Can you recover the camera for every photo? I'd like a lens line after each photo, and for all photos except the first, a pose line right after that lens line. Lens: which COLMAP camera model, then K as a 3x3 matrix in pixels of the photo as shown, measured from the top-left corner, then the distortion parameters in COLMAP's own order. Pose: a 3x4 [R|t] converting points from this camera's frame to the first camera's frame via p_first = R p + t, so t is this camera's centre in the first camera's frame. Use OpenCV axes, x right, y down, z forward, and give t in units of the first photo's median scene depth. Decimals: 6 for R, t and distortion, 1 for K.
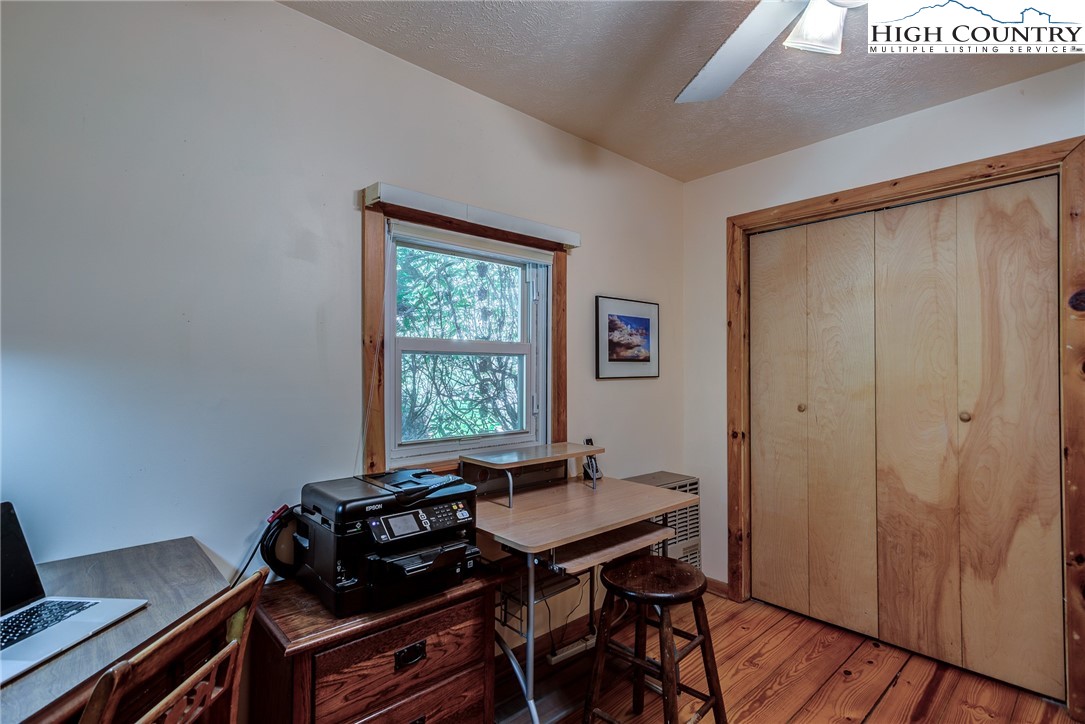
lens RADIAL K [[526.2, 0, 546.0], [0, 526.2, 364.2], [0, 0, 1]] dist [0.002692, 0.001096]
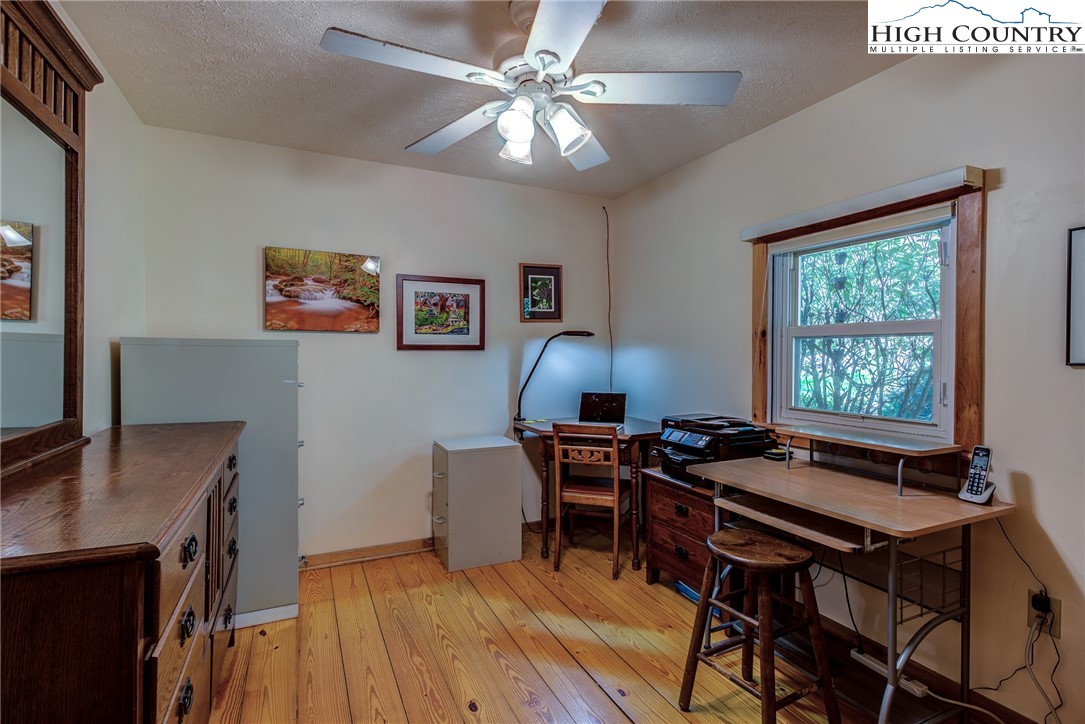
lens RADIAL K [[526.2, 0, 545.6], [0, 526.2, 351.3], [0, 0, 1]] dist [0.002692, 0.001096]
pose [[-0.293324, 0.000569, -0.956013, 1.044396], [0.015644, 0.999869, -0.004205, 0.006442], [0.955885, -0.016189, -0.293294, 0.714389]]
